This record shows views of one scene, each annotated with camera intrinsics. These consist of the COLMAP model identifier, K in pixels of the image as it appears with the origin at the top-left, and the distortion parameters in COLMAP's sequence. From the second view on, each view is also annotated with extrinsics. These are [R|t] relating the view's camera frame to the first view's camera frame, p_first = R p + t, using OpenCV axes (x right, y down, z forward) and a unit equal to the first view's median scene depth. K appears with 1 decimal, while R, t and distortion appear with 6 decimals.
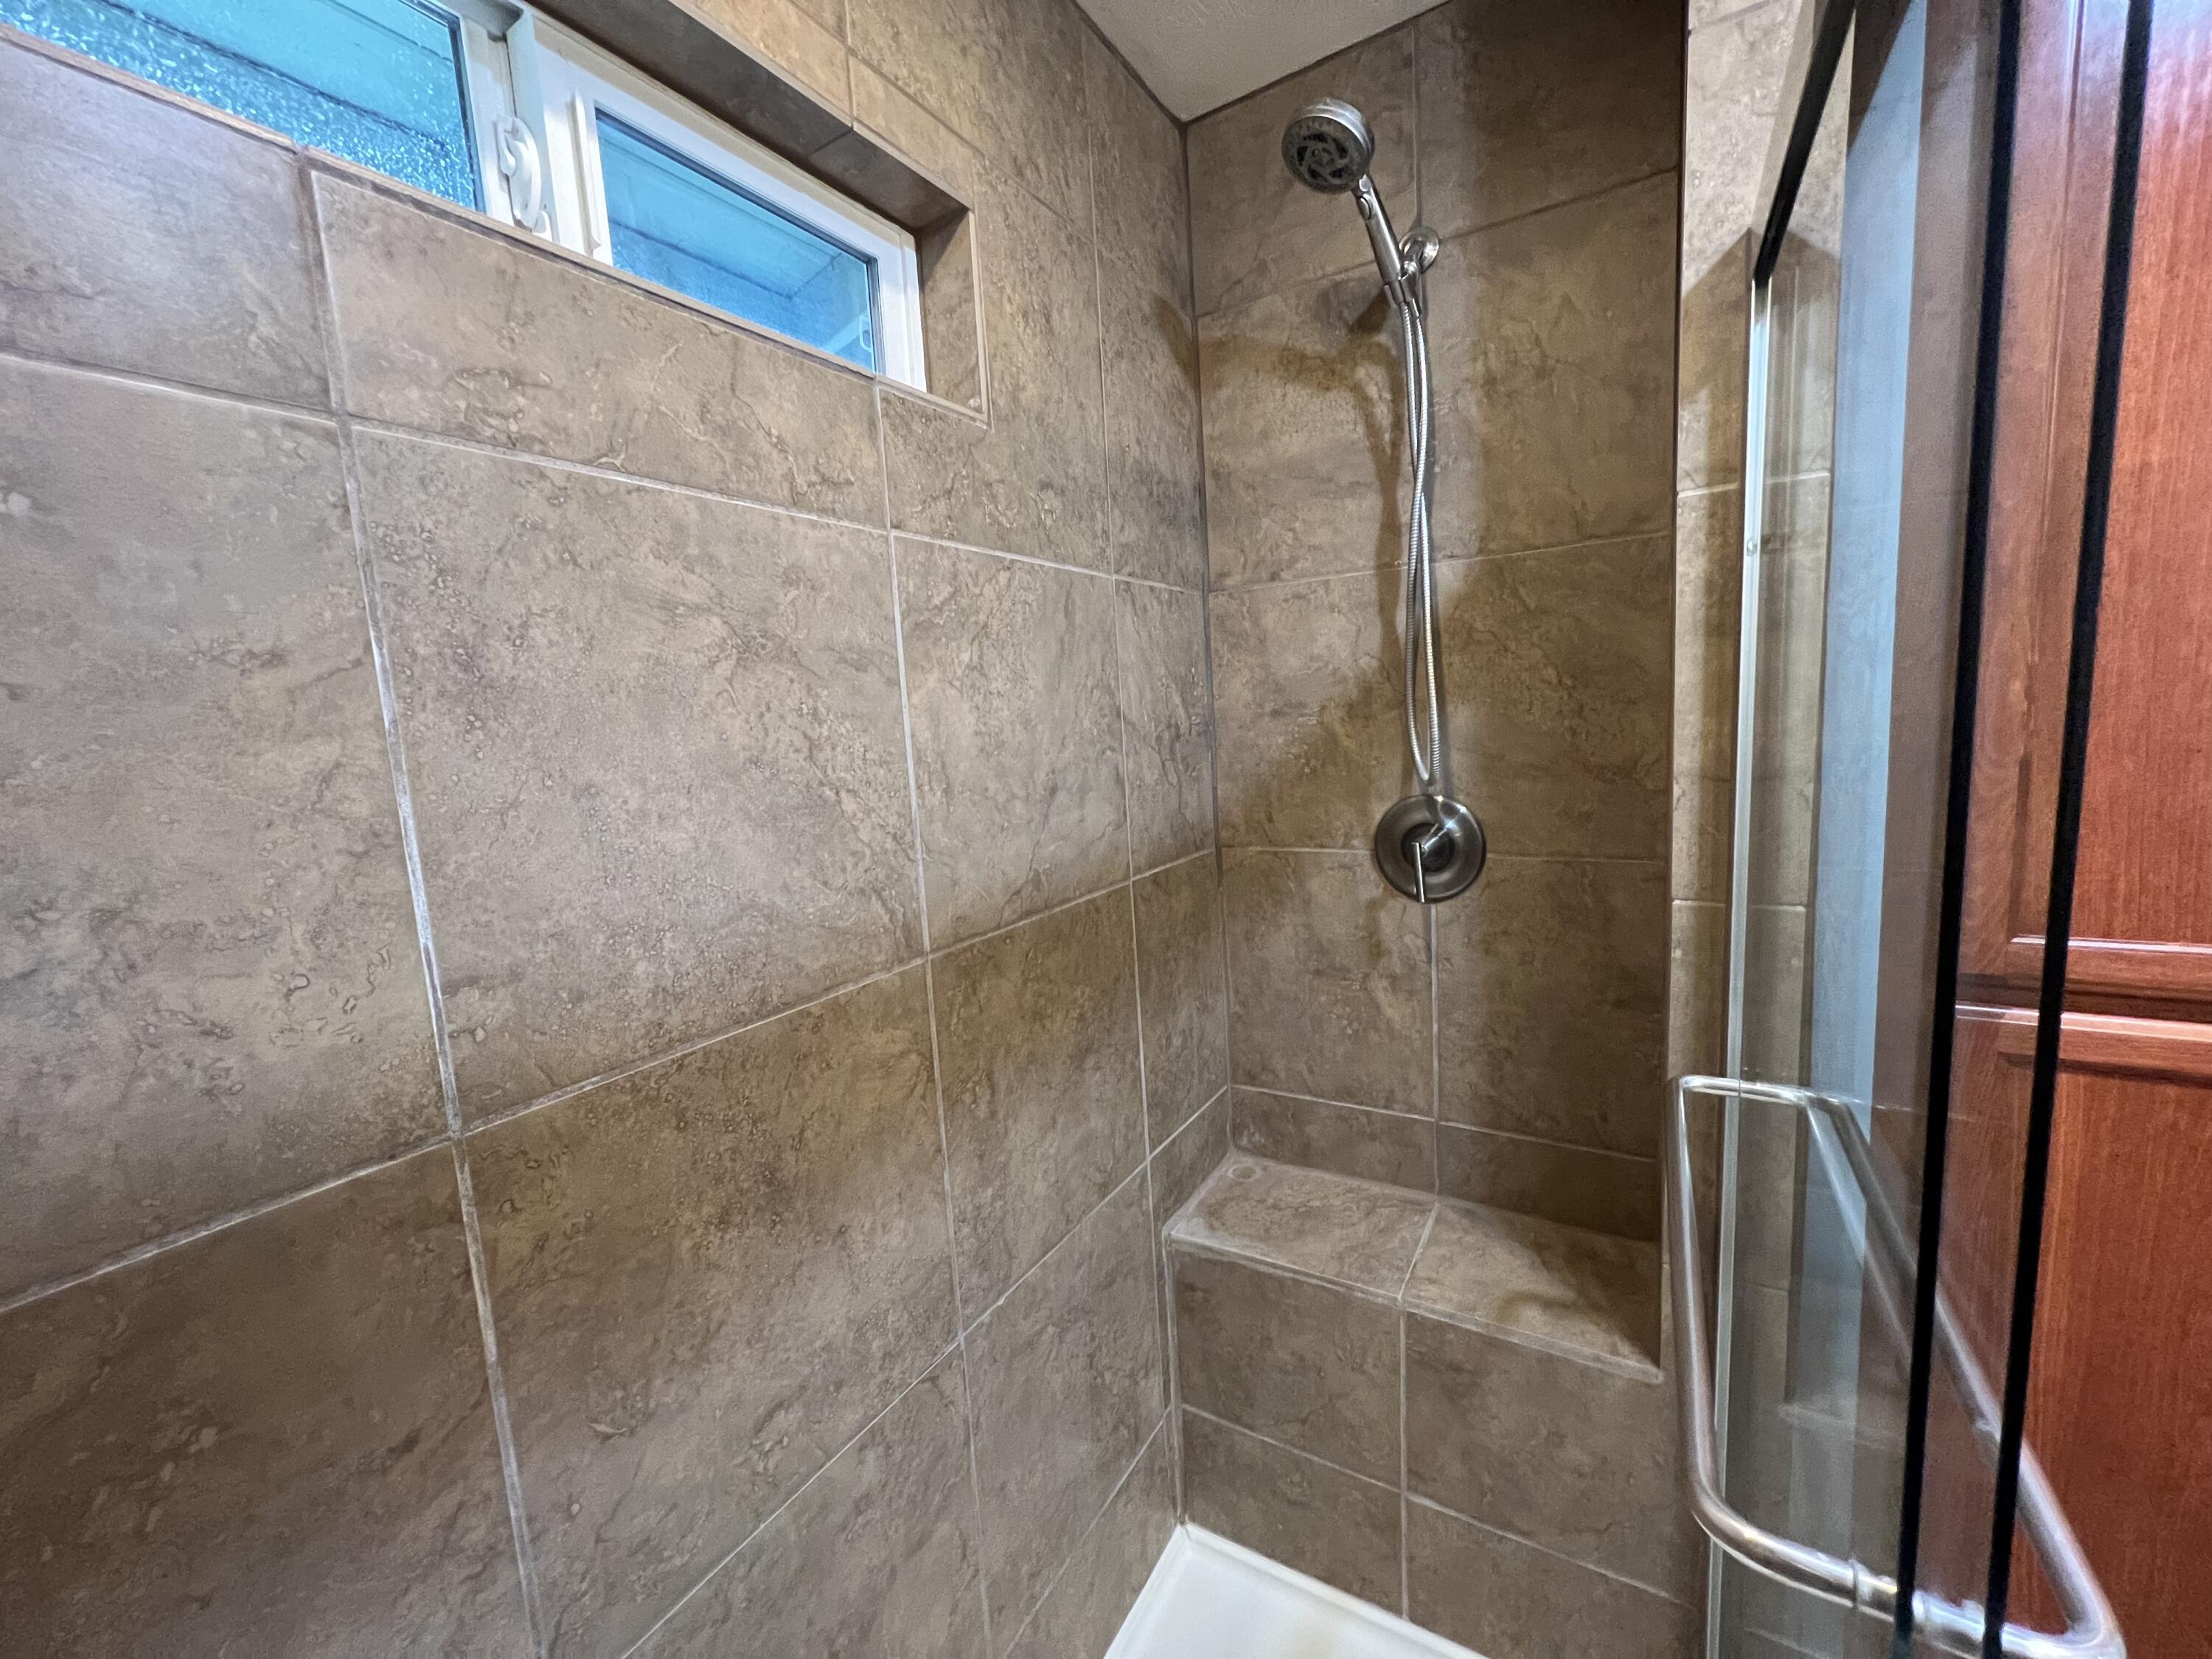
lens RADIAL K [[883.9, 0, 1102.1], [0, 883.9, 833.4], [0, 0, 1]] dist [-0.000145, 0.000137]
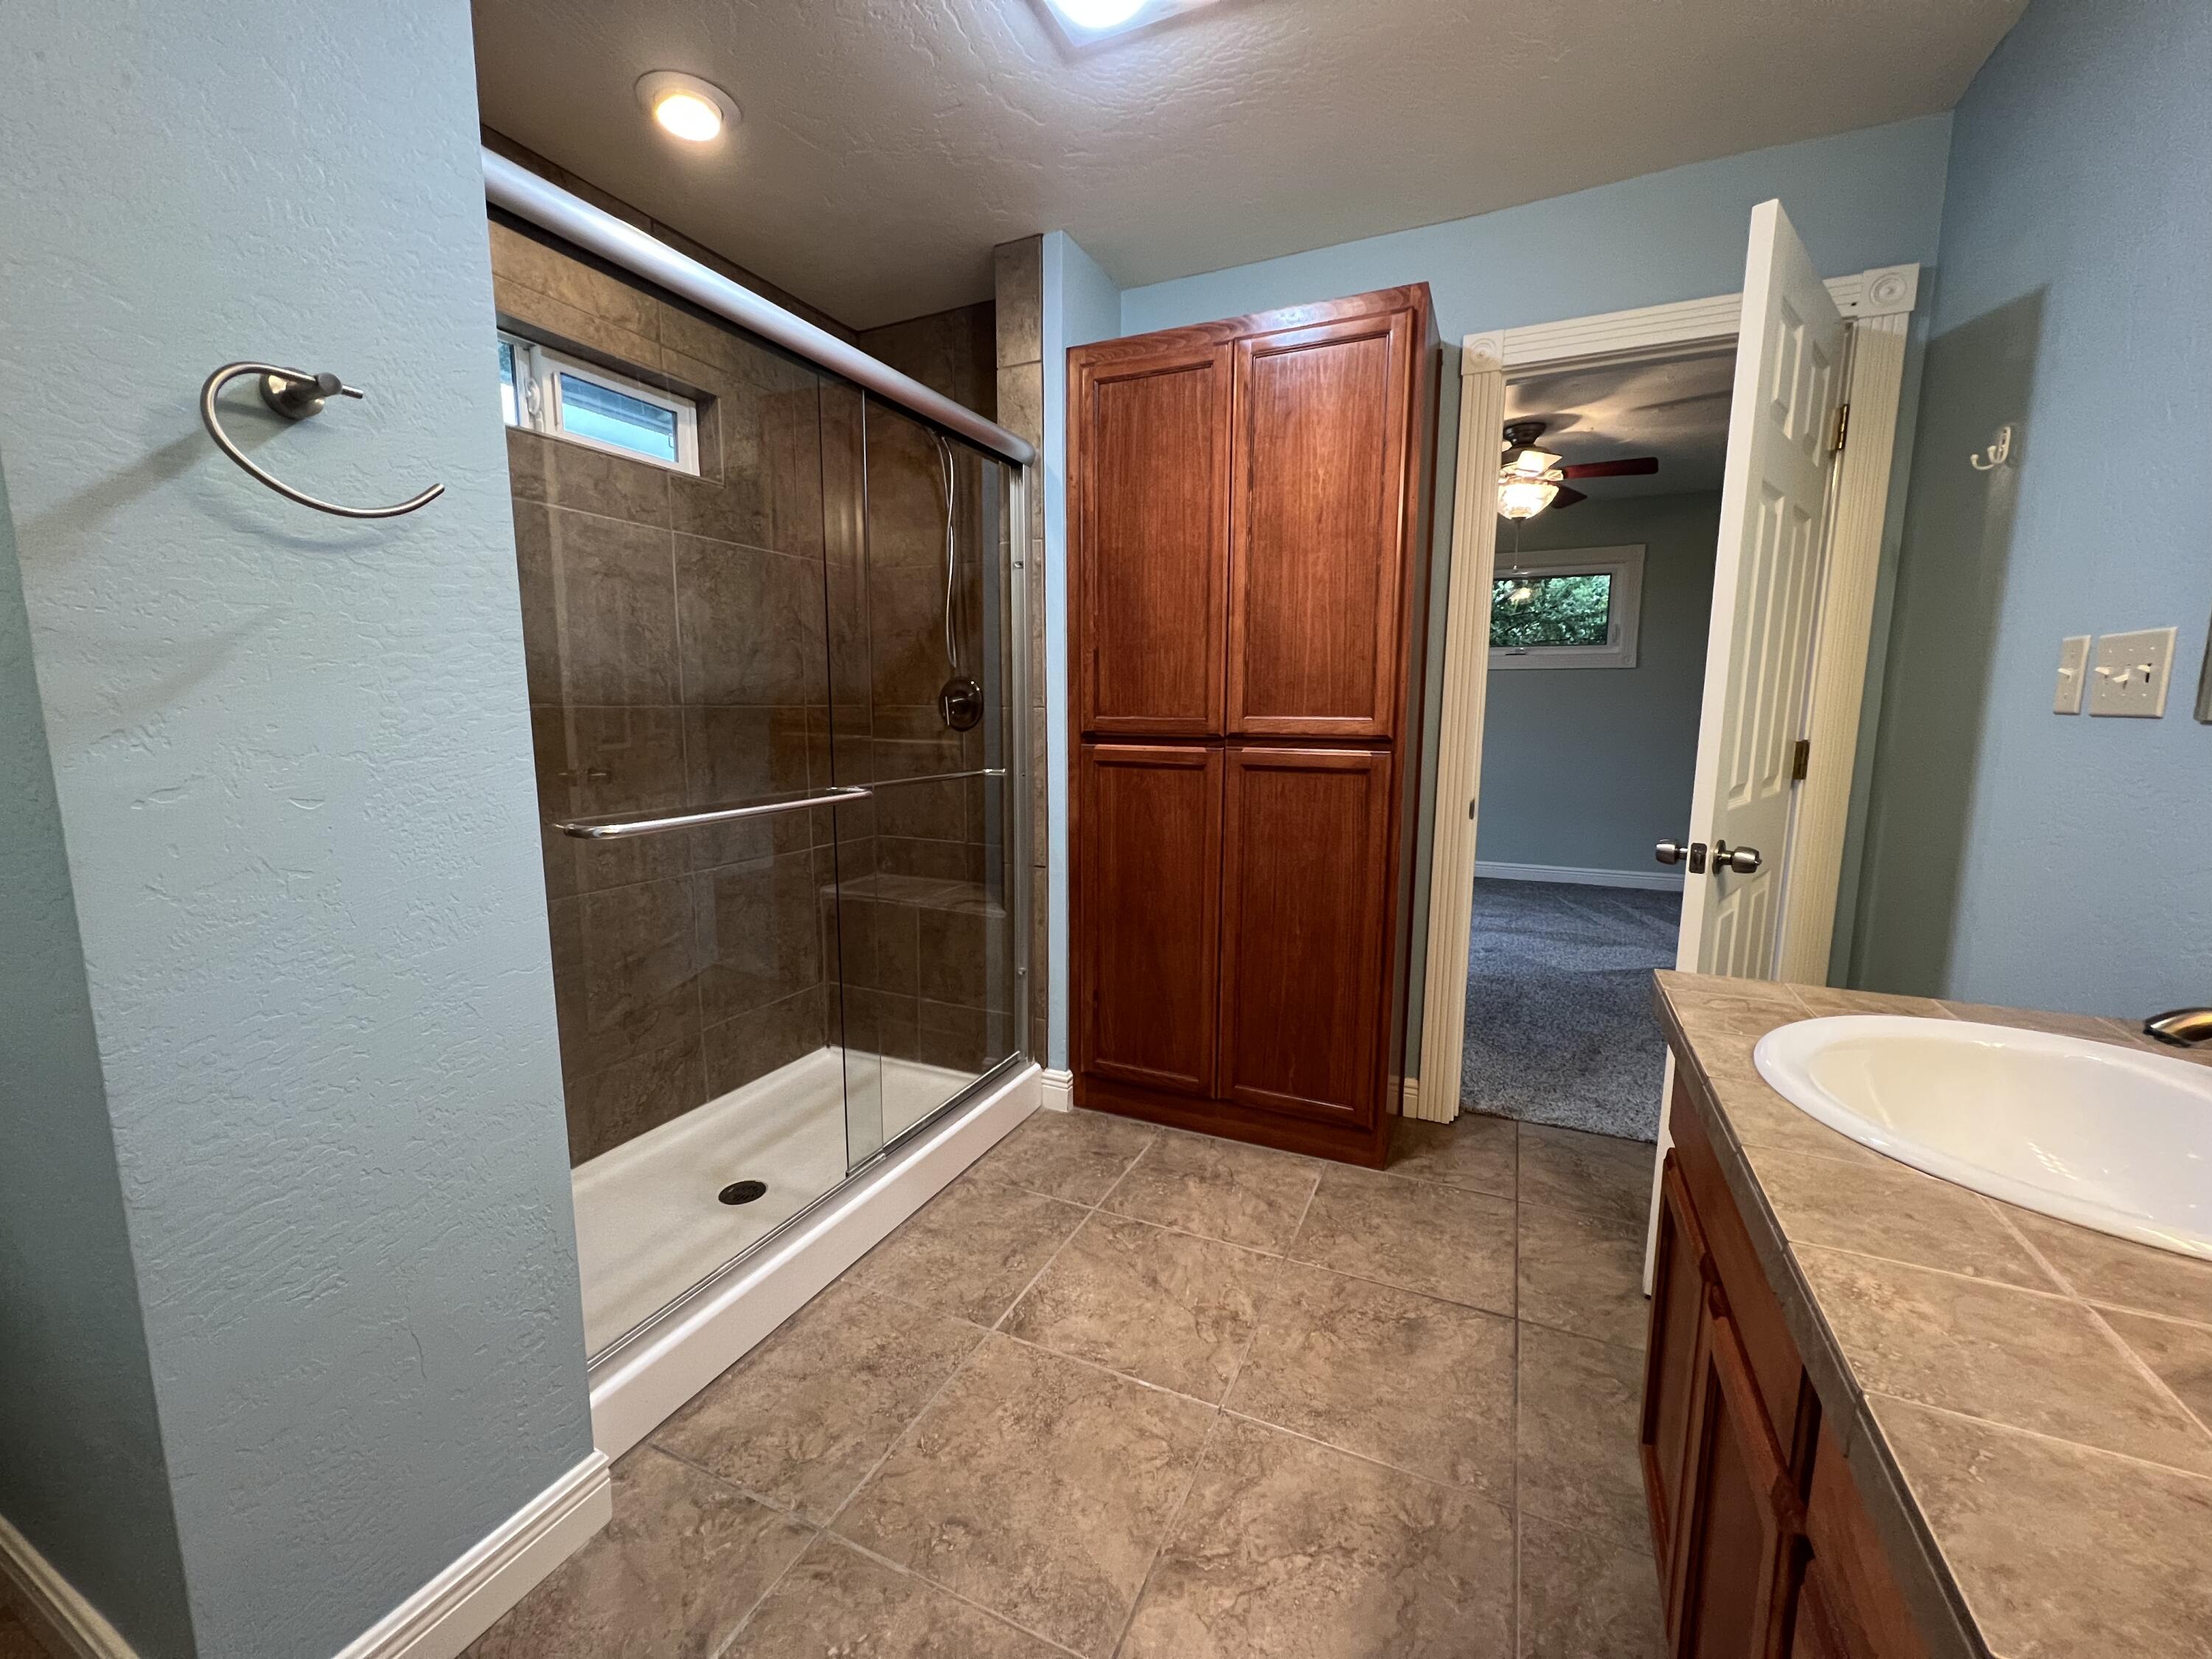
lens RADIAL K [[885.0, 0, 1106.6], [0, 885.0, 828.1], [0, 0, 1]] dist [0.000178, -0.000152]
pose [[0.990942, 0.048286, 0.125309, 0.590574], [-0.049061, 0.998791, 0.003105, 0.361778], [-0.125007, -0.009225, 0.992113, -1.379234]]
